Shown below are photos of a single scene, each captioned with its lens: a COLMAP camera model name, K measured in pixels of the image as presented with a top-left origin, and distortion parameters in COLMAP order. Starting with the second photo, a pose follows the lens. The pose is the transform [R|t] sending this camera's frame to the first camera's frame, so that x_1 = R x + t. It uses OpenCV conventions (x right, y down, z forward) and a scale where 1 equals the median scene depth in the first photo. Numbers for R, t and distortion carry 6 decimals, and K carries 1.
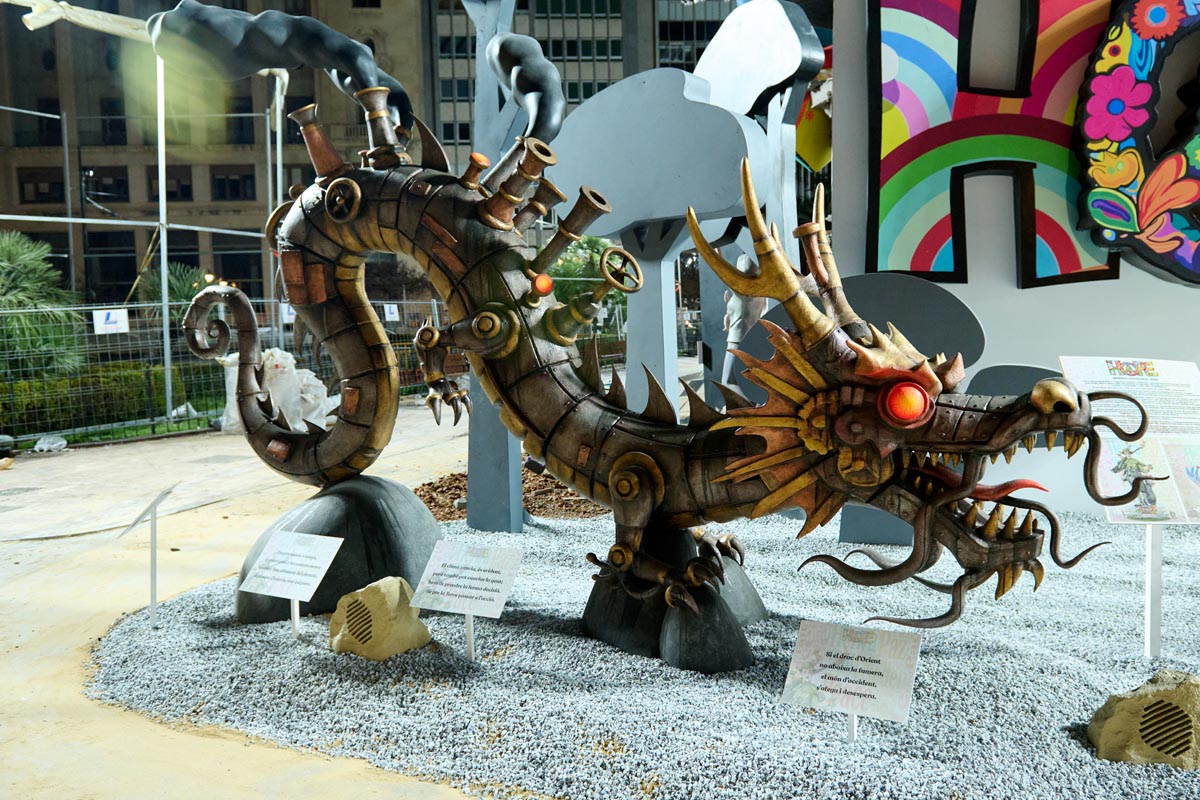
lens RADIAL K [[839.7, 0, 602.6], [0, 839.7, 397.2], [0, 0, 1]] dist [-0.006017, -0.000397]
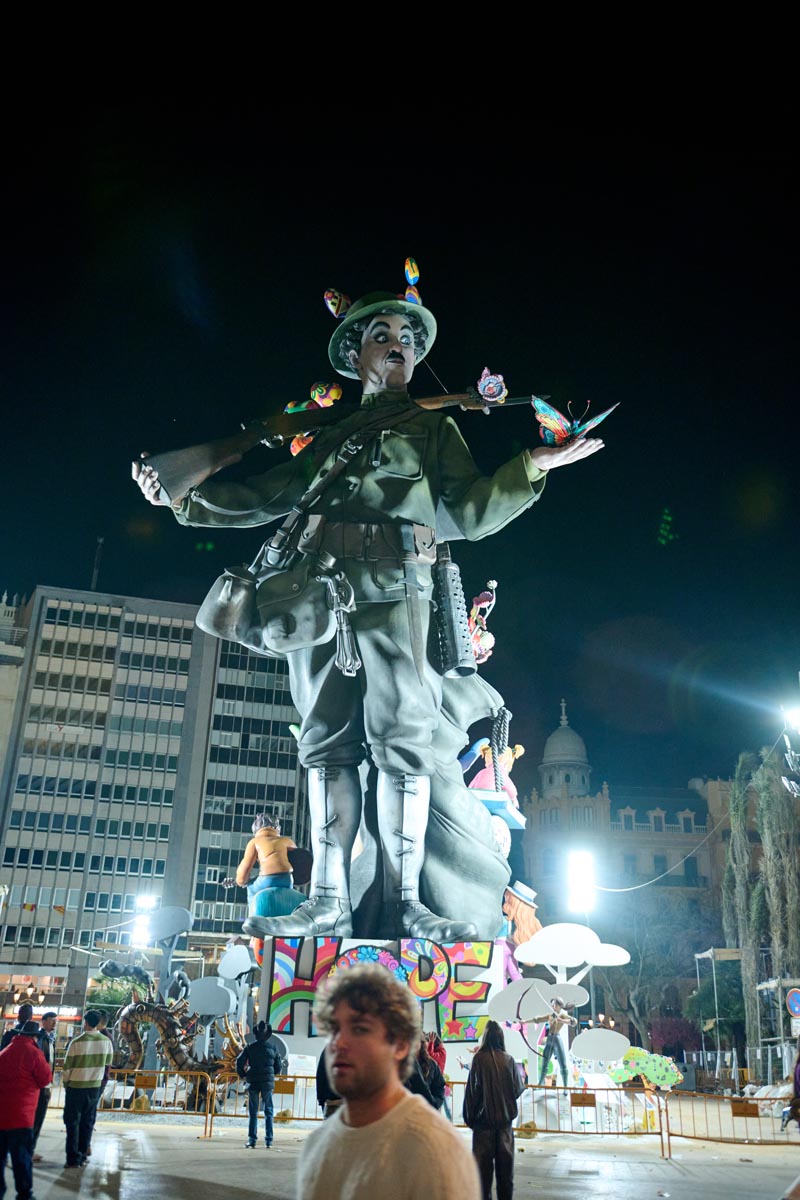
lens RADIAL K [[1096.8, 0, 407.0], [0, 1096.8, 601.4], [0, 0, 1]] dist [0.018425, 0.000000]
pose [[0.960394, 0.153109, 0.232810, -0.471749], [-0.028440, 0.885006, -0.464709, 0.397489], [-0.277189, 0.439683, 0.854310, -4.018011]]
